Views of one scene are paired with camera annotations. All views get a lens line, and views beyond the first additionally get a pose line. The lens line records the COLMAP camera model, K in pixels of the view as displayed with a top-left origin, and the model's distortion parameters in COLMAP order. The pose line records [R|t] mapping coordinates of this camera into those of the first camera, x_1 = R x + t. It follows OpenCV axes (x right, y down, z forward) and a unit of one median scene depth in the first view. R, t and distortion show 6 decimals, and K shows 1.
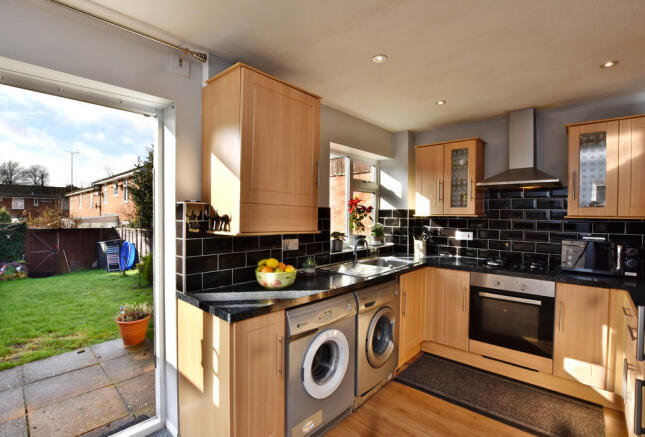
lens RADIAL K [[299.2, 0, 321.4], [0, 299.2, 218.5], [0, 0, 1]] dist [-0.003458, -0.000444]
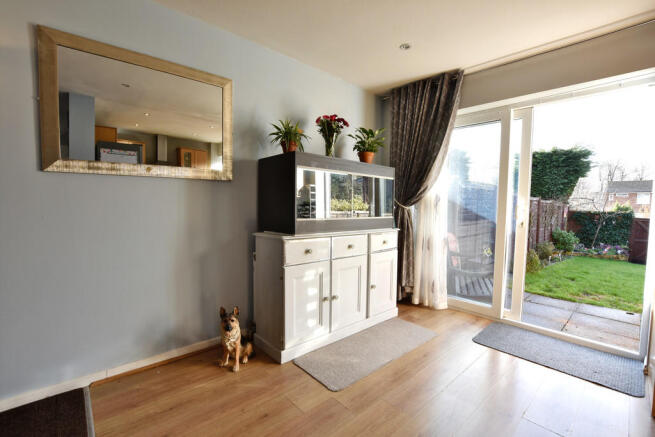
lens RADIAL K [[288.7, 0, 326.4], [0, 288.7, 219.2], [0, 0, 1]] dist [0.000635, 0.000128]
pose [[-0.063813, 0.039463, -0.997181, 0.239121], [-0.024785, 0.998847, 0.041115, 0.058798], [0.997654, 0.027339, -0.062762, -0.051050]]
